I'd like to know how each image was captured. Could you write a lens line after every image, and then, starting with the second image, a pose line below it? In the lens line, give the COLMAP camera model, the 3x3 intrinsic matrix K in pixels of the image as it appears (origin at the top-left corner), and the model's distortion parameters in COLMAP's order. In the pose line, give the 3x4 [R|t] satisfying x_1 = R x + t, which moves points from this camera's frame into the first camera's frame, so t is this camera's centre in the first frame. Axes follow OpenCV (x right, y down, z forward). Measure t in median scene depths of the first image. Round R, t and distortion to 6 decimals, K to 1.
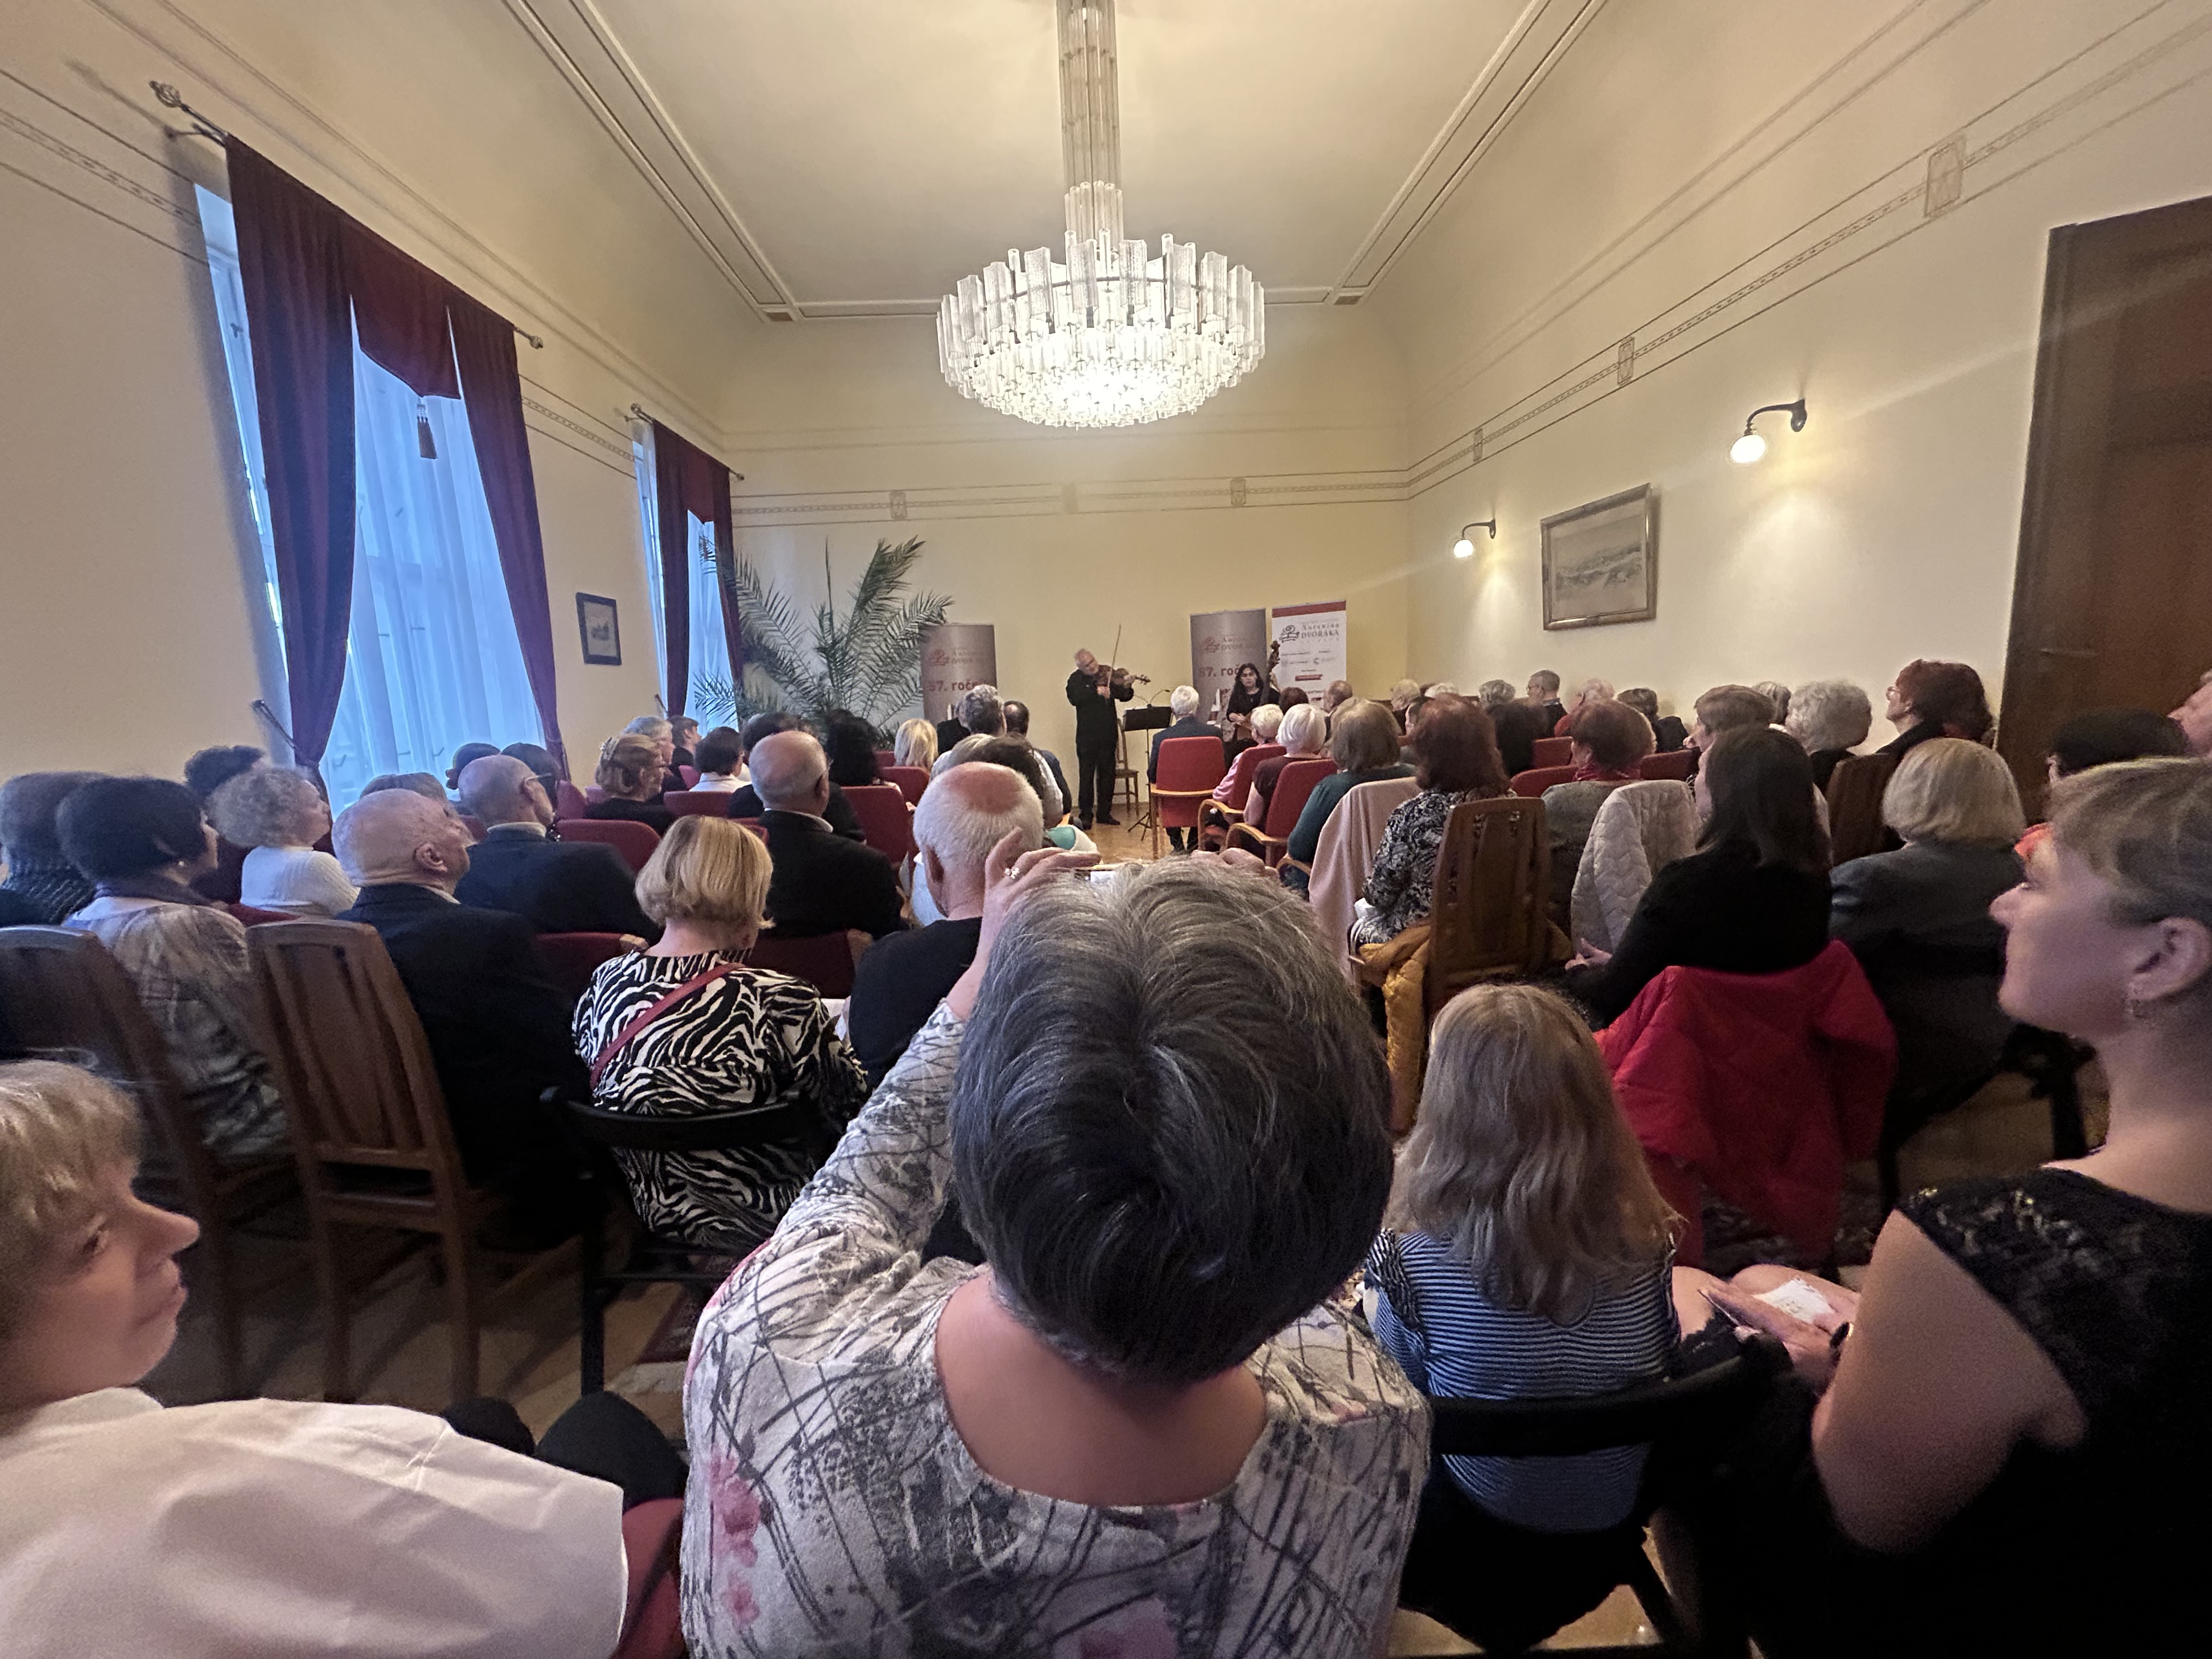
lens RADIAL K [[896.4, 0, 1103.3], [0, 896.4, 830.7], [0, 0, 1]] dist [-0.003839, 0.002350]
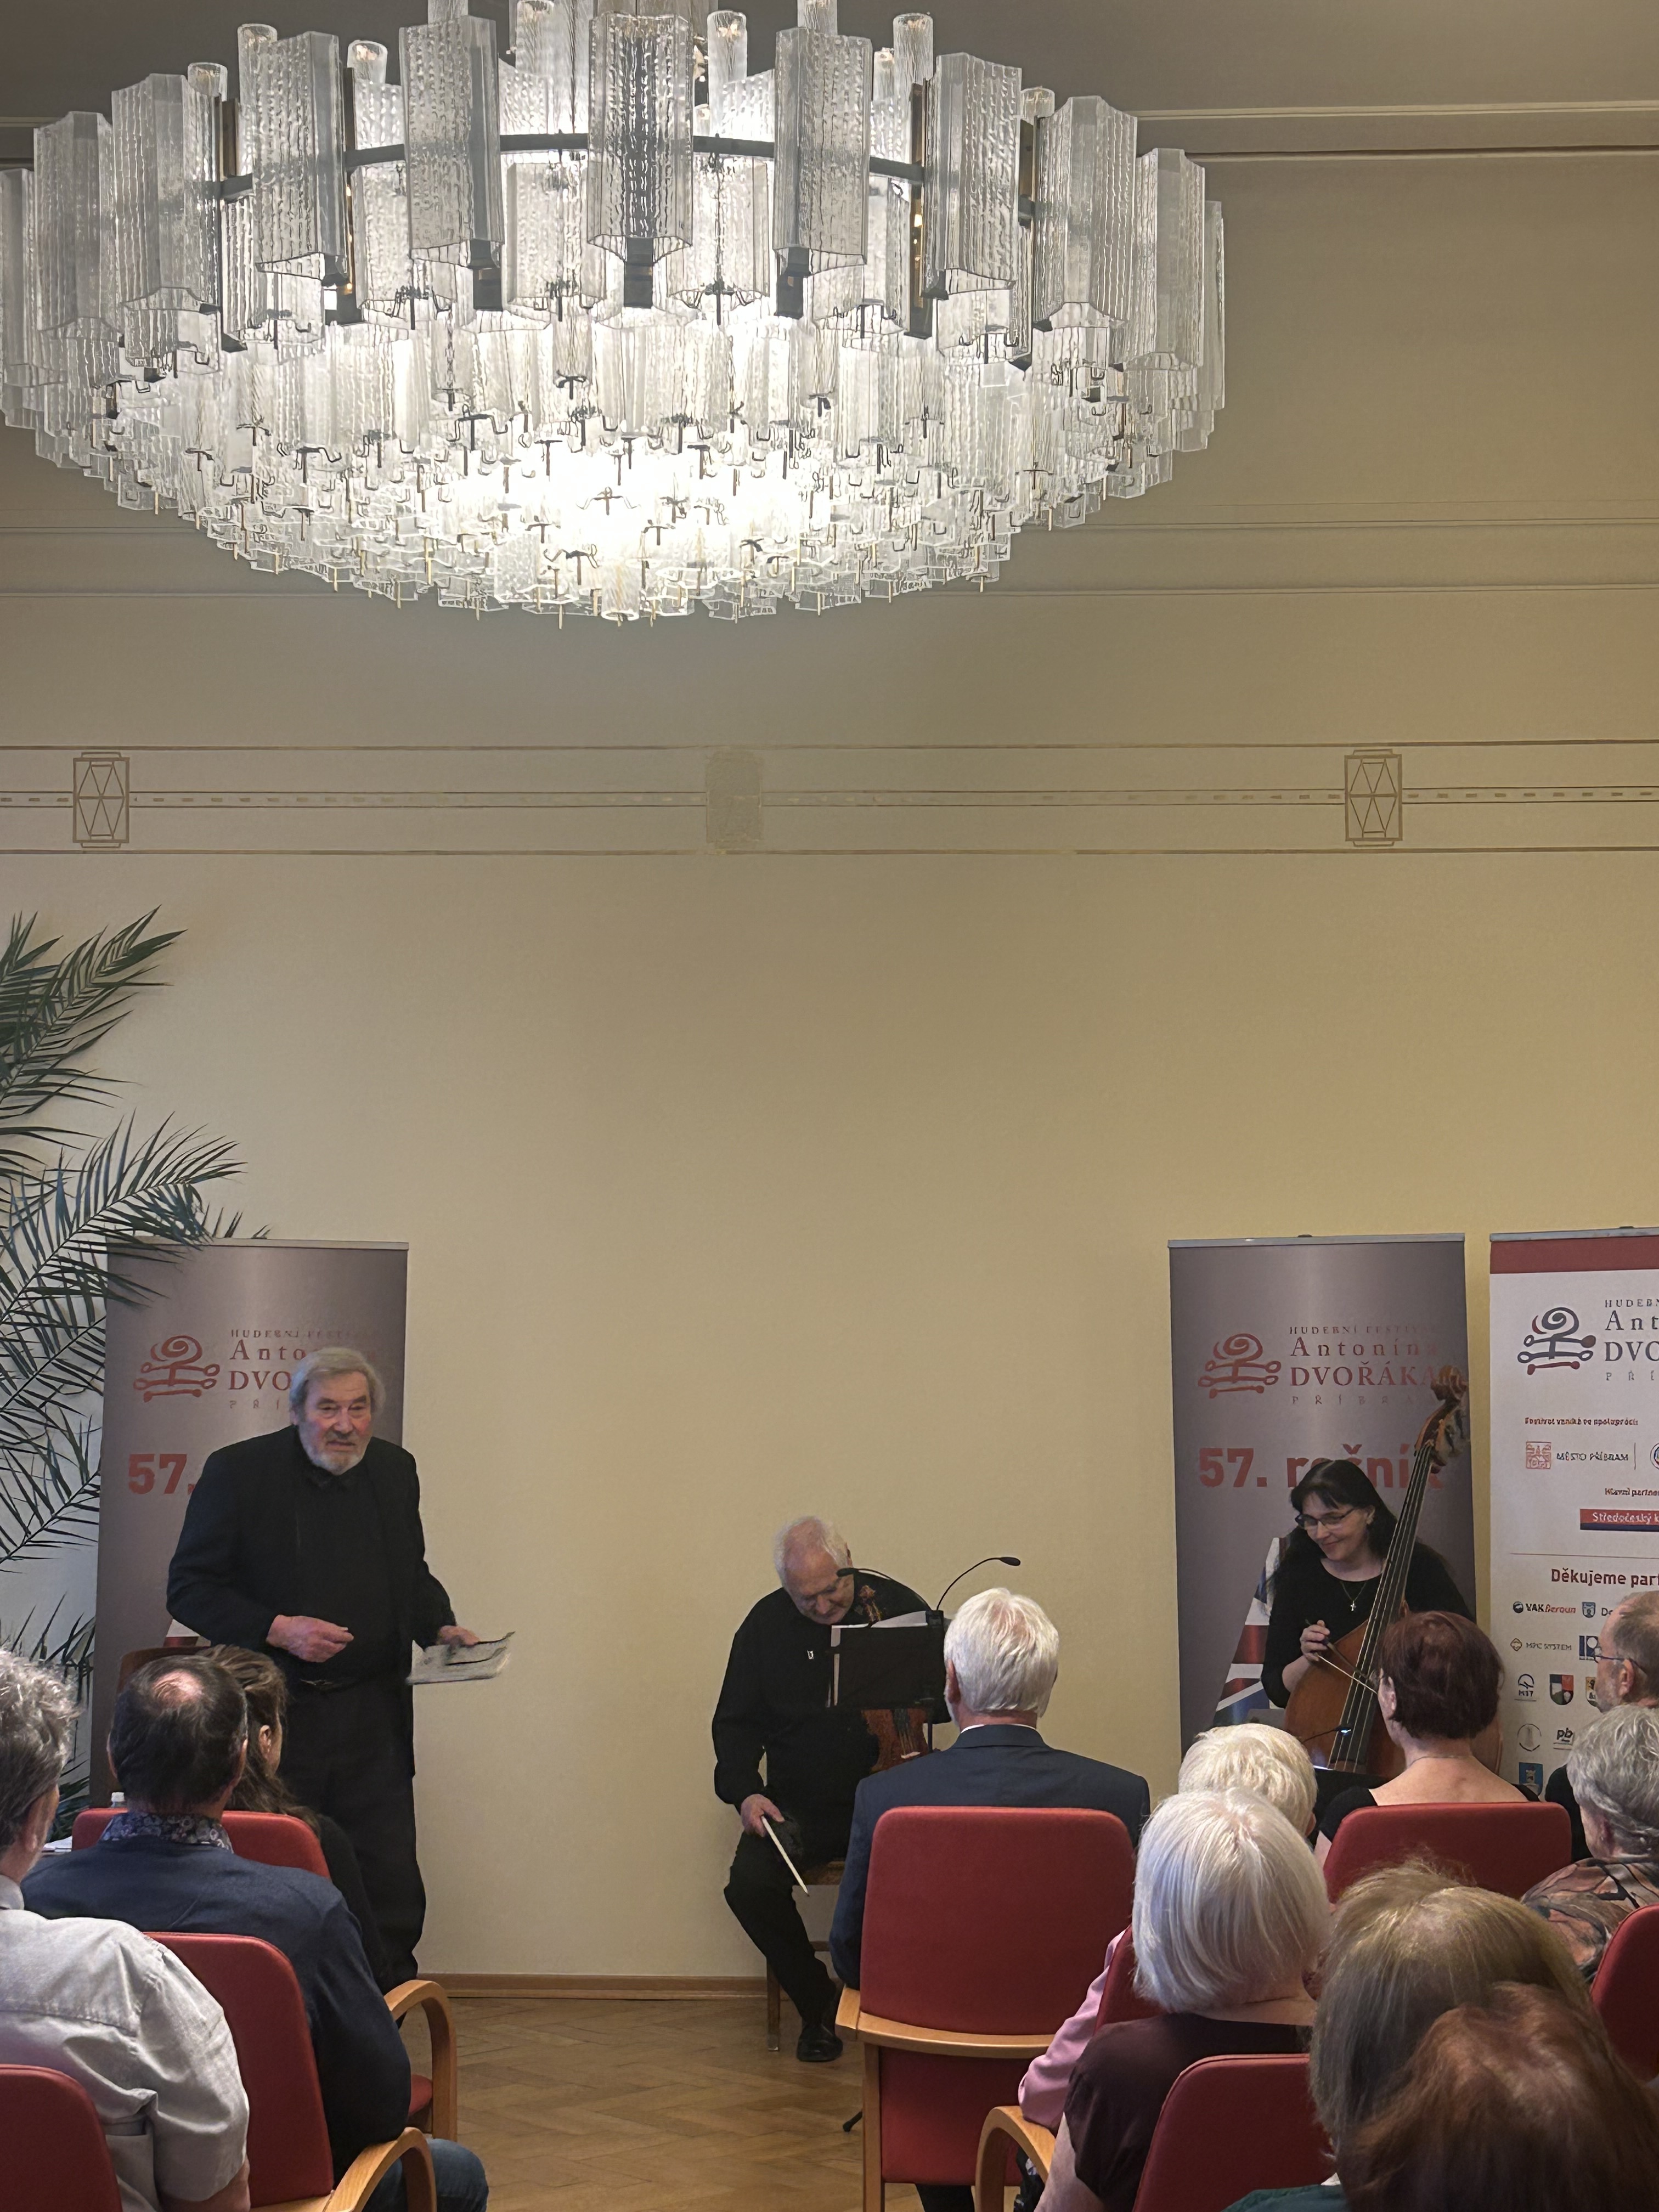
lens RADIAL K [[3396.2, 0, 814.9], [0, 3396.2, 1113.8], [0, 0, 1]] dist [0.098237, 0.000000]
pose [[0.995366, 0.044074, -0.085458, 0.101631], [-0.062865, 0.970795, -0.231528, -0.059122], [0.072758, 0.235828, 0.969067, 0.049389]]
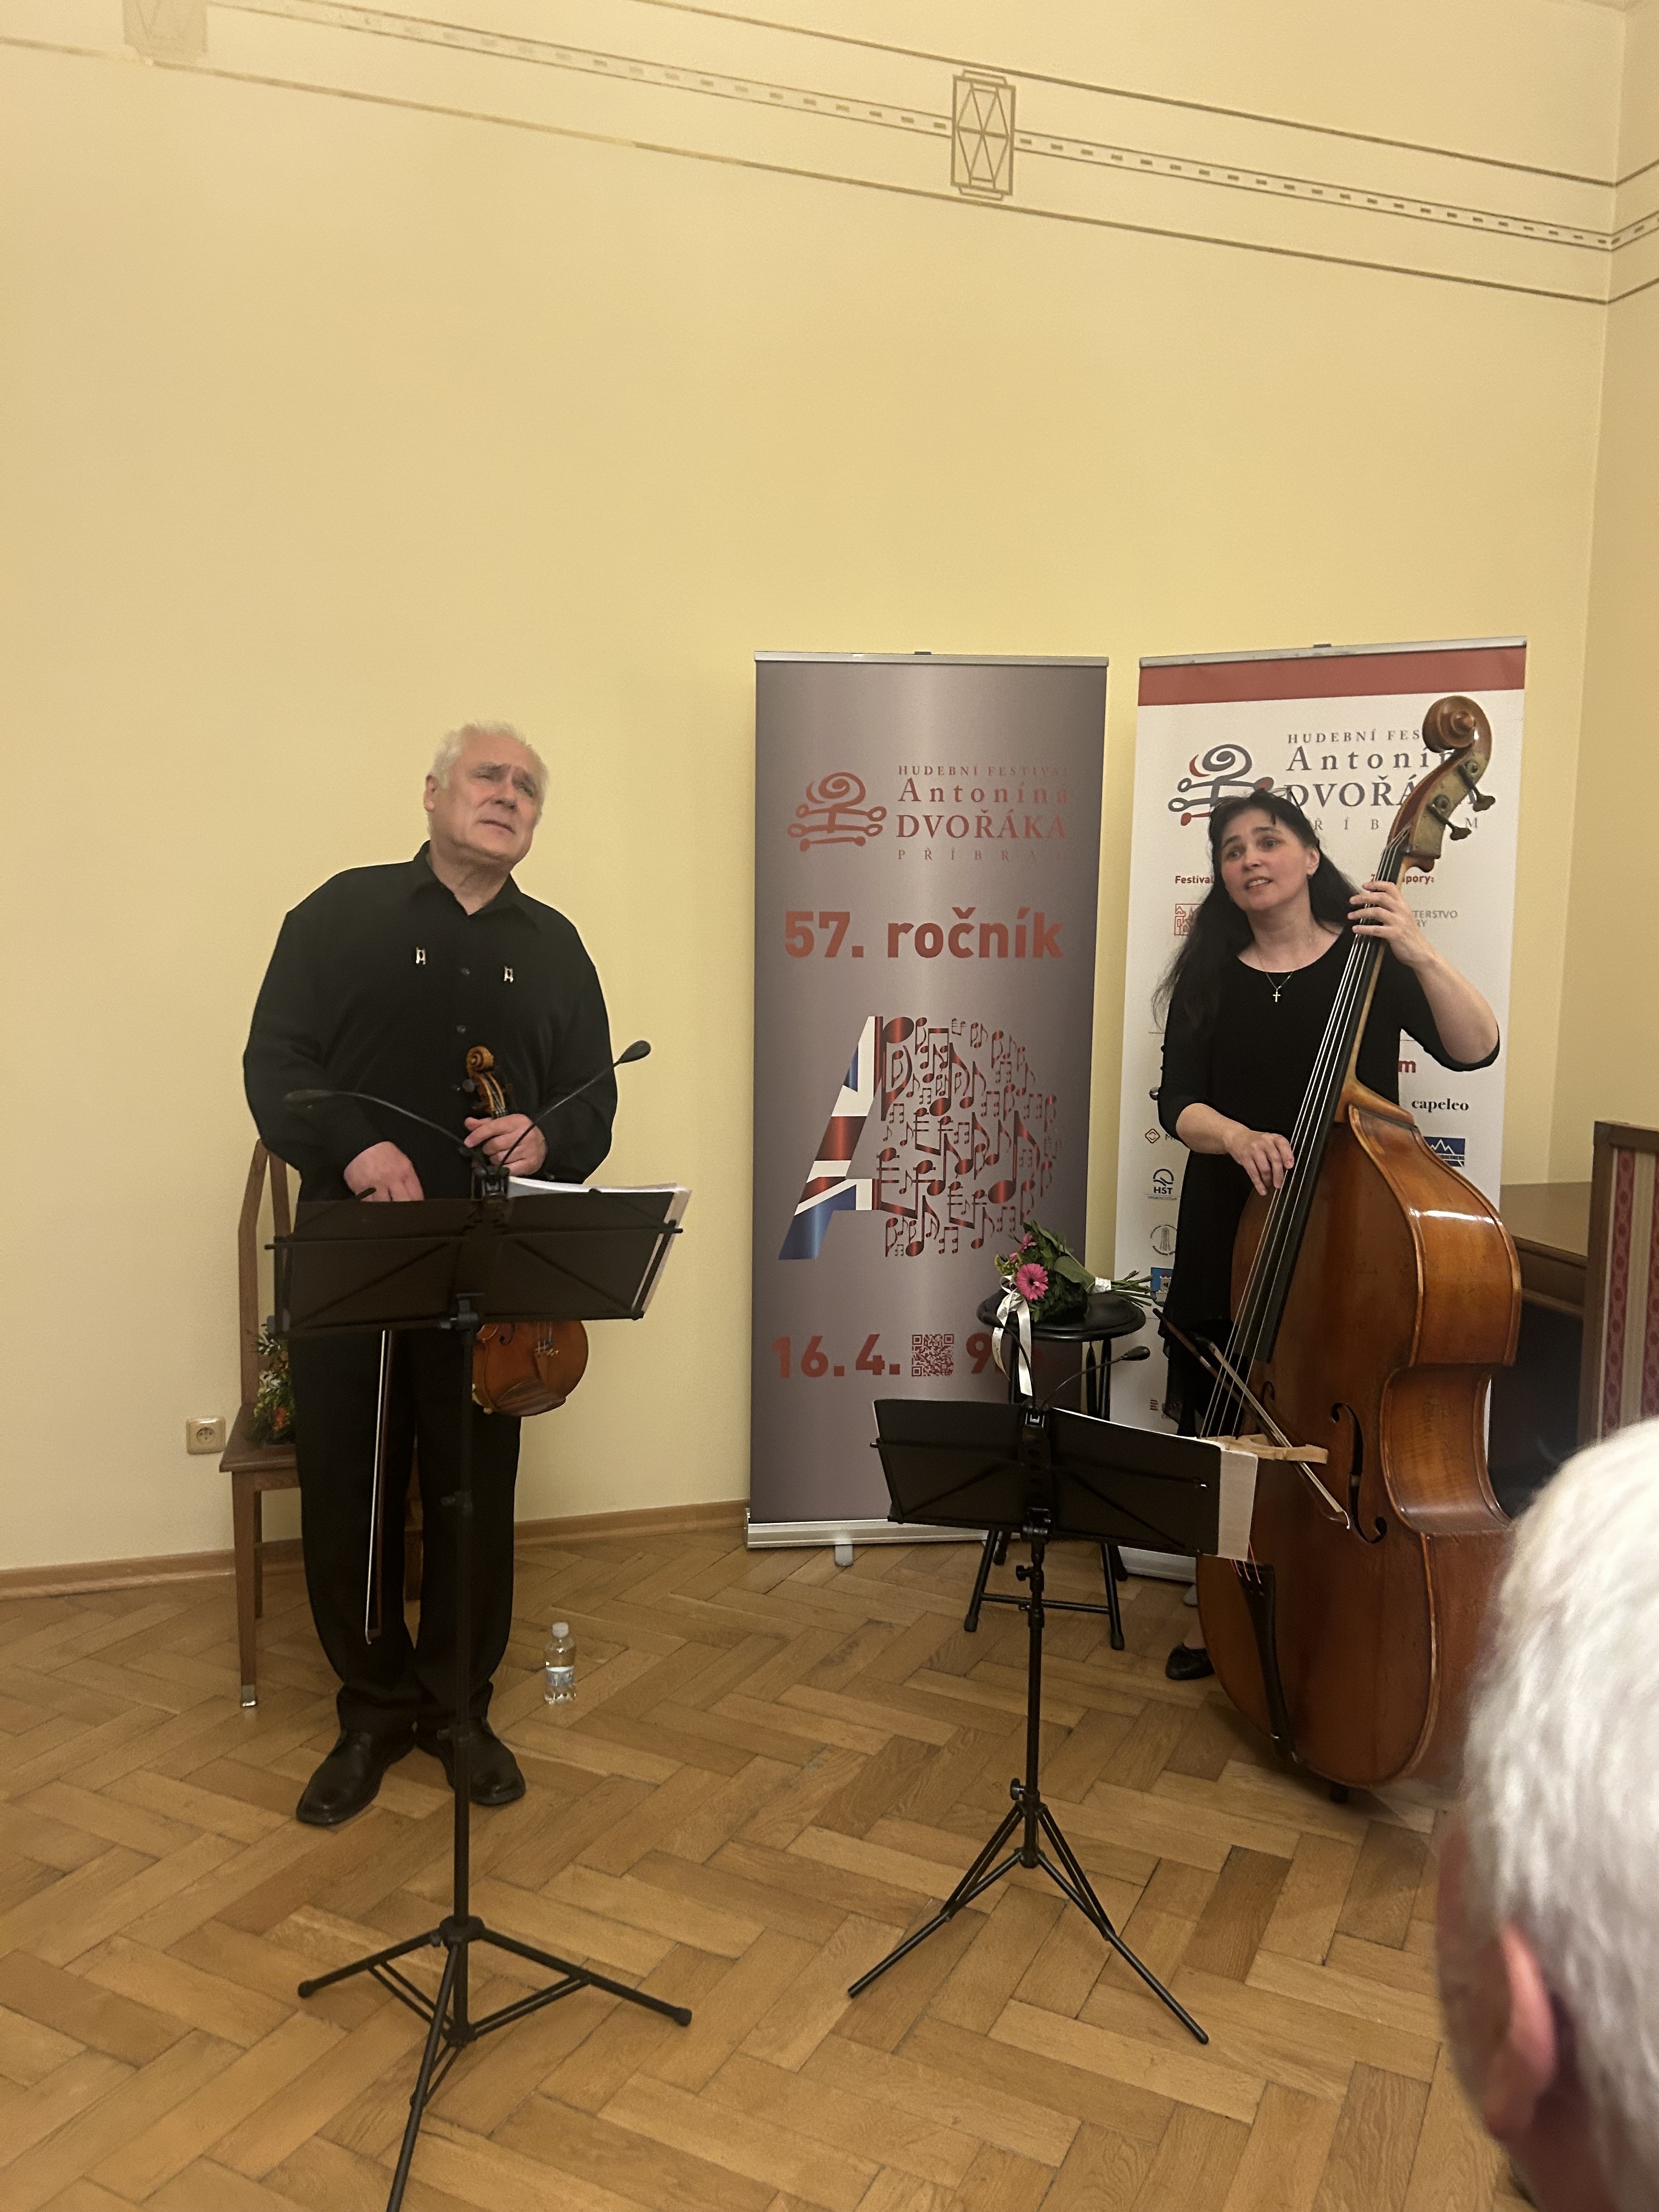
lens RADIAL K [[1665.7, 0, 811.9], [0, 1665.7, 1088.0], [0, 0, 1]] dist [0.056575, -0.064286]
pose [[0.965114, 0.042559, 0.258347, 0.017014], [-0.024067, 0.996944, -0.074325, -0.148054], [-0.260721, 0.065514, 0.963189, 0.827207]]
